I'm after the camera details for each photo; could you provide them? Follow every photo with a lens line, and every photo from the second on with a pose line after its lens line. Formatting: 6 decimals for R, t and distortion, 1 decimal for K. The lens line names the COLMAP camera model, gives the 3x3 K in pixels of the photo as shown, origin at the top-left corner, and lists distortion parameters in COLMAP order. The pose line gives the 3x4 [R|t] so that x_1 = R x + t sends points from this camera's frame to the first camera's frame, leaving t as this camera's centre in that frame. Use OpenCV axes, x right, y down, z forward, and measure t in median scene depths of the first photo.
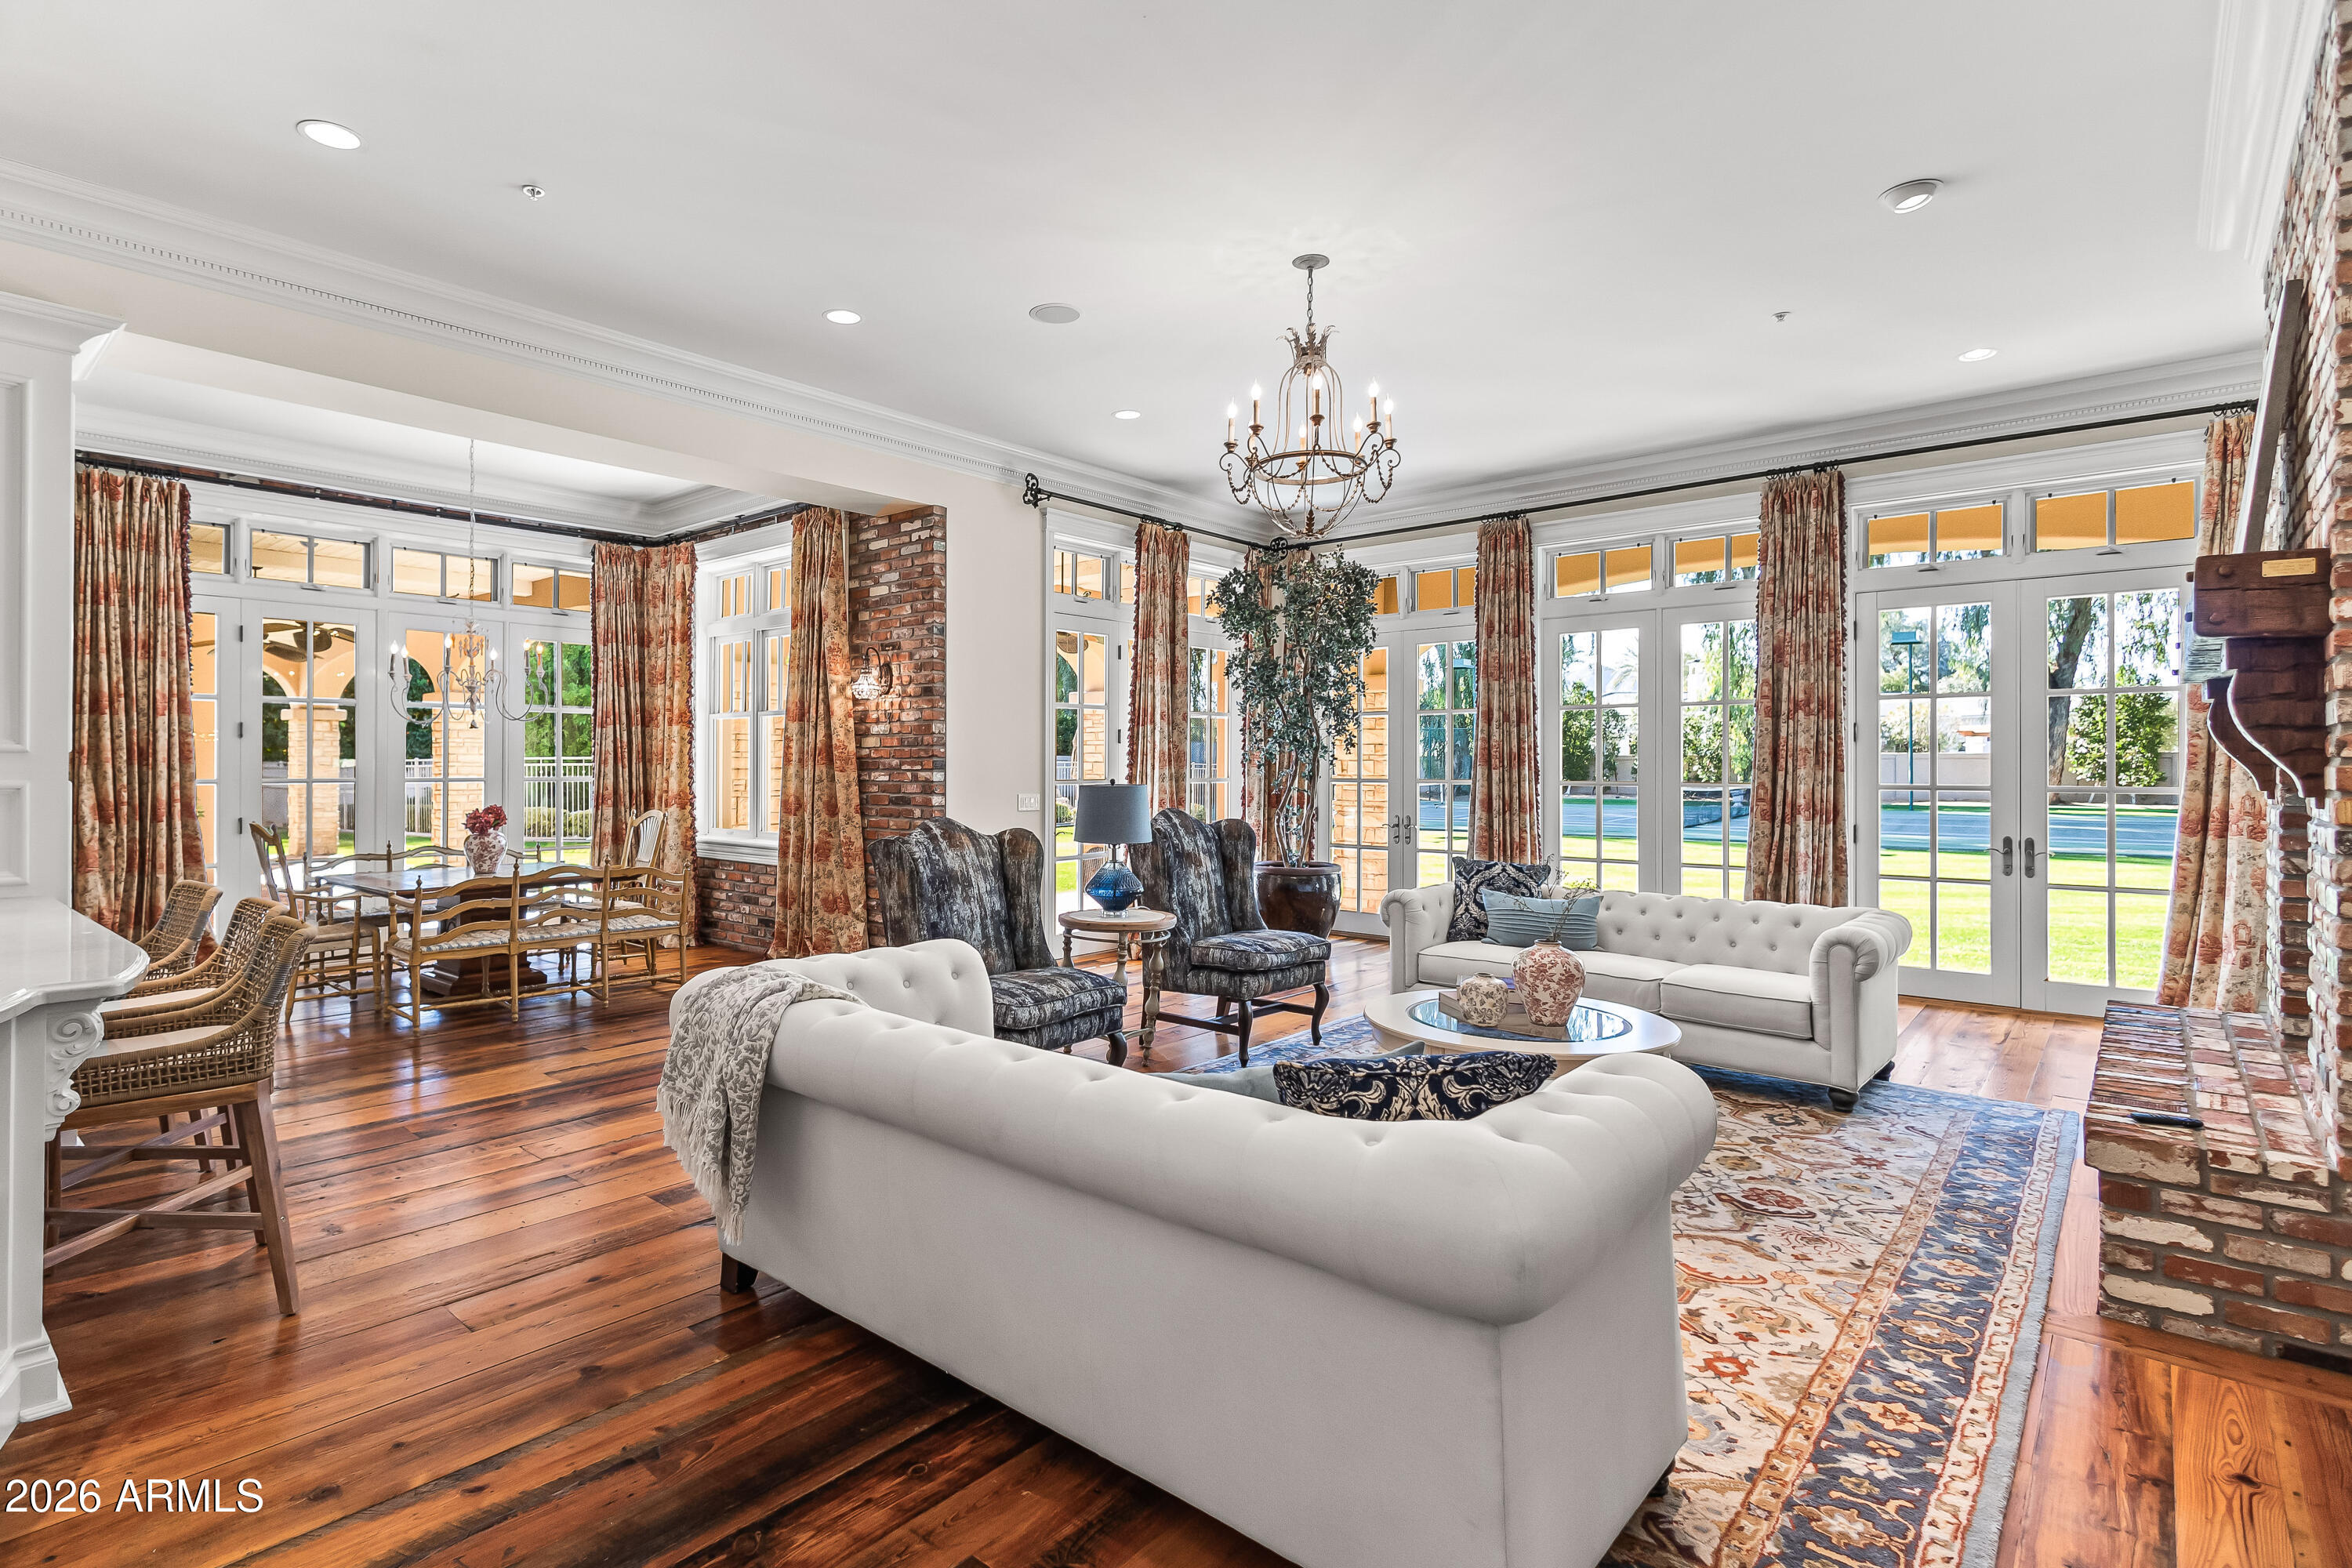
lens RADIAL K [[1100.5, 0, 1156.3], [0, 1100.5, 771.8], [0, 0, 1]] dist [0.007535, 0.000459]
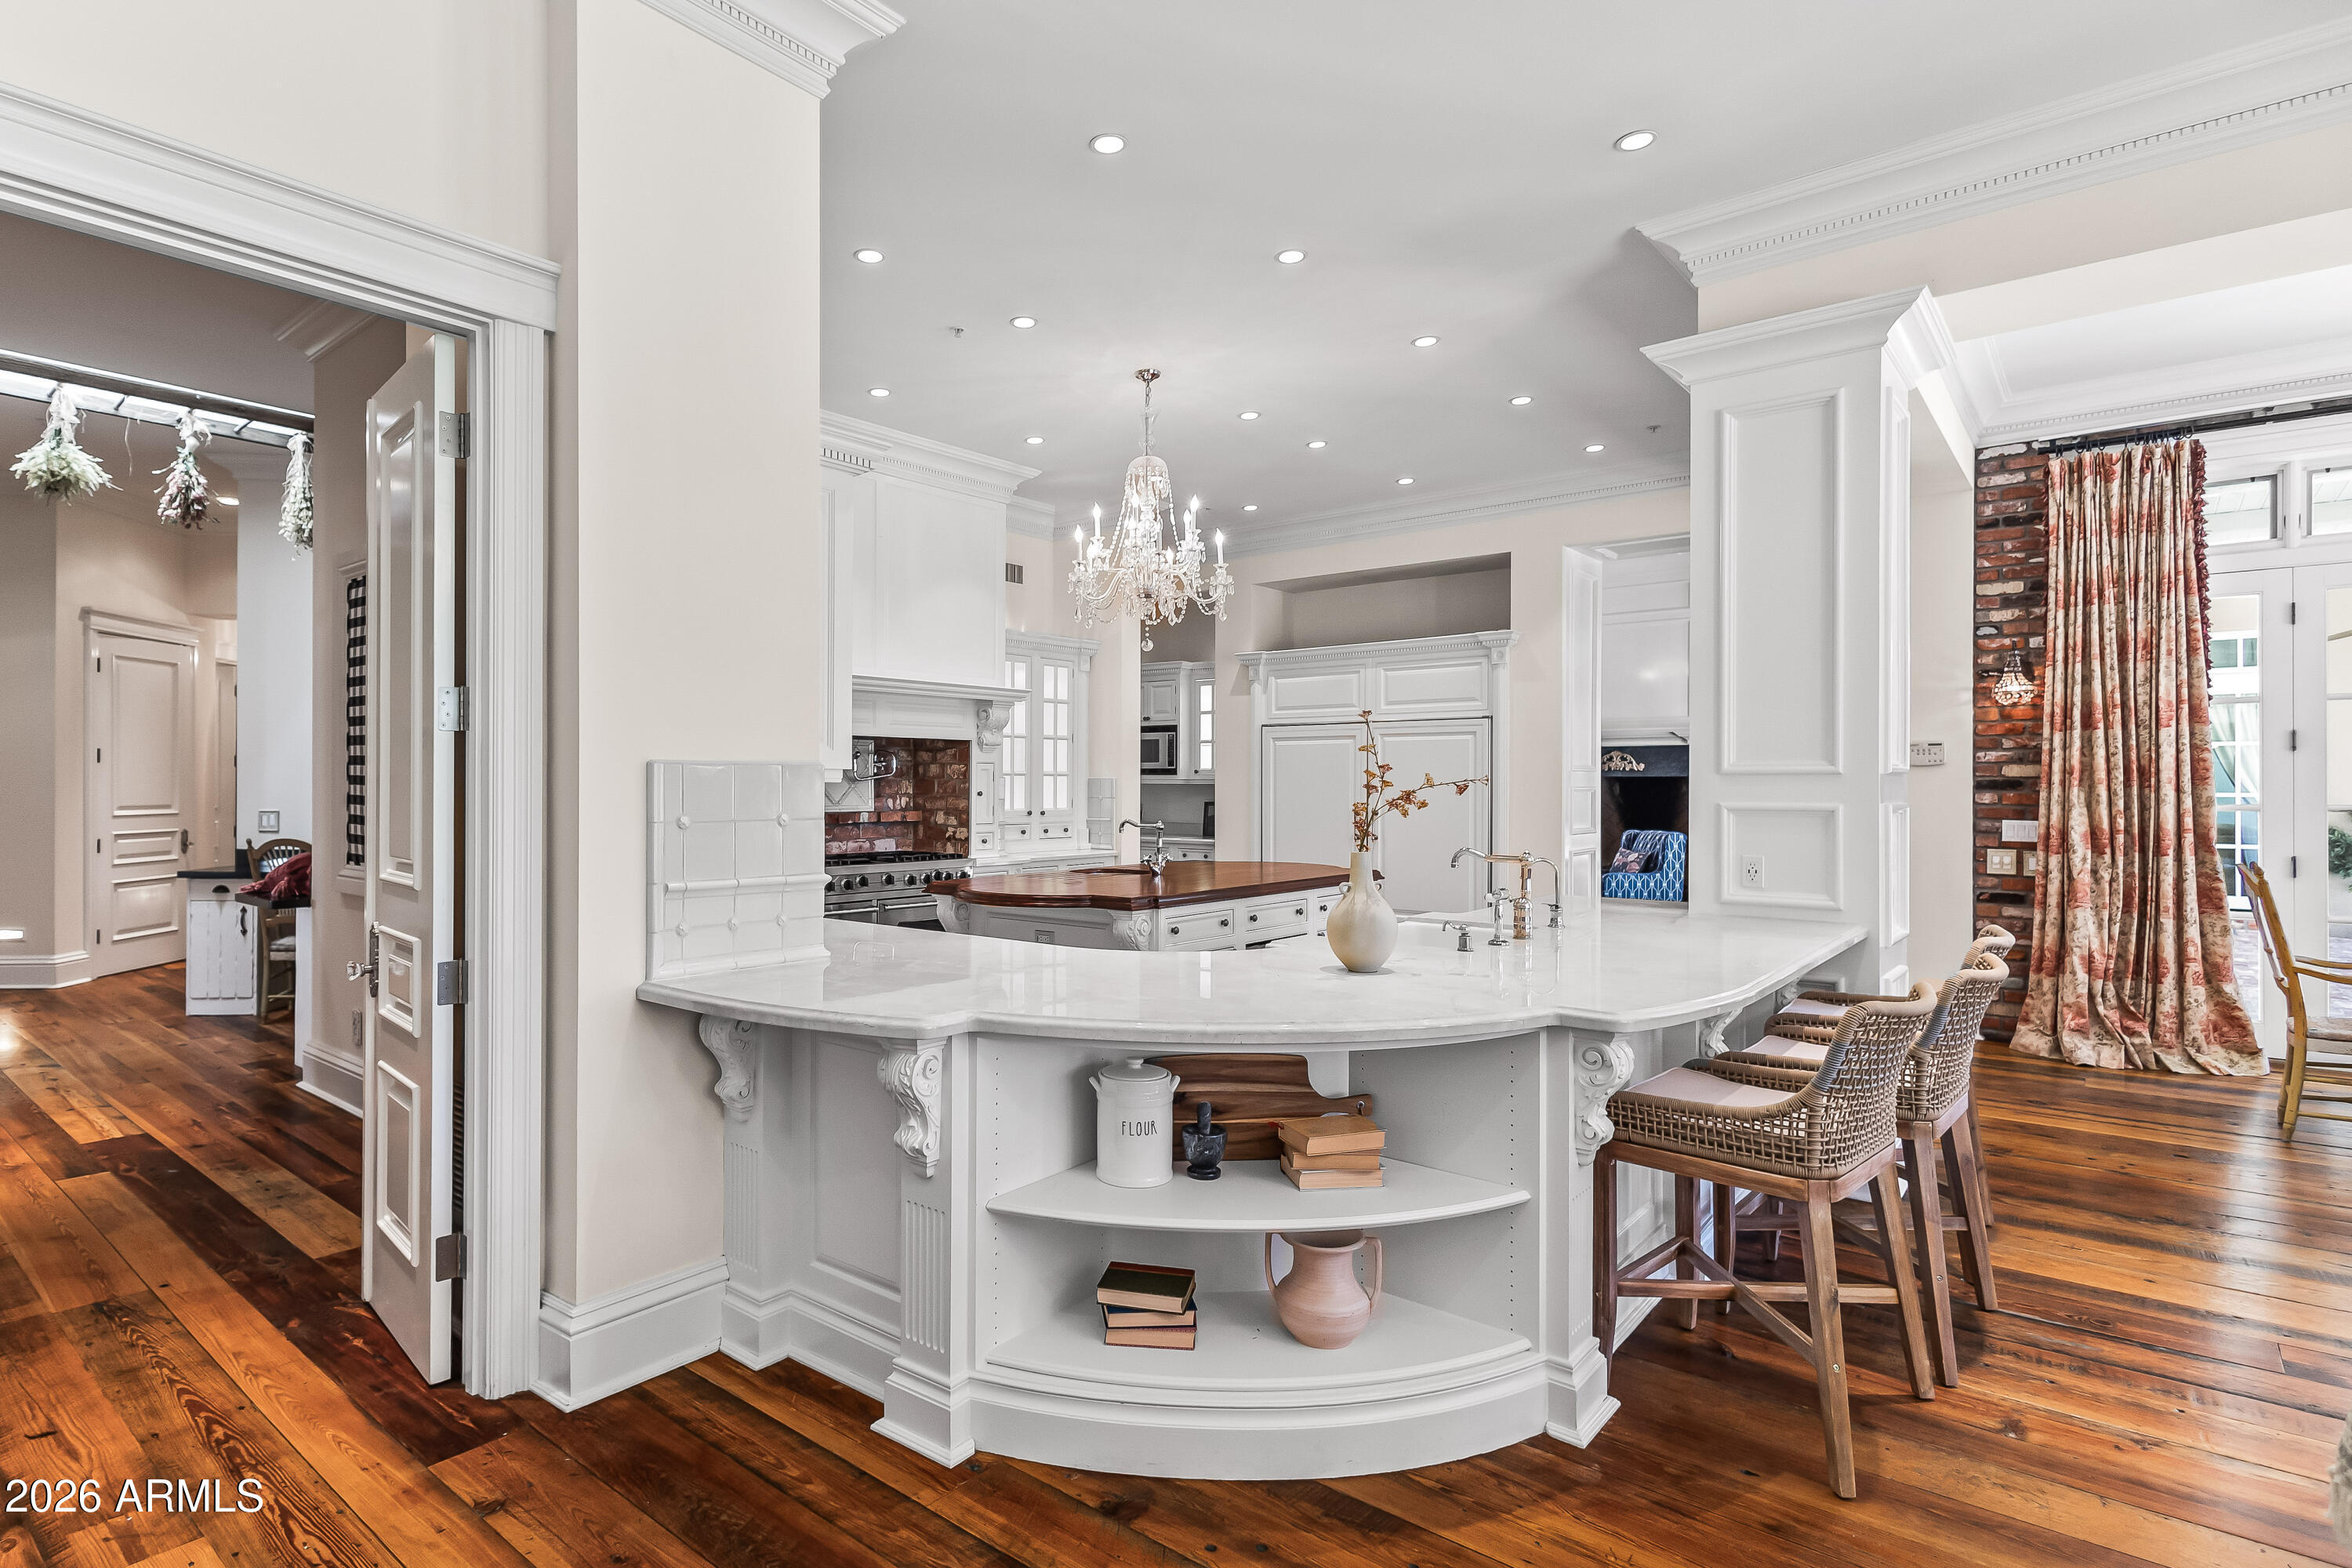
lens RADIAL K [[1231.3, 0, 1162.5], [0, 1231.3, 783.5], [0, 0, 1]] dist [0.003607, -0.000227]
pose [[-0.038087, -0.003380, -0.999269, 0.053191], [-0.006198, 0.999976, -0.003146, -0.001242], [0.999255, 0.006074, -0.038107, 0.292076]]
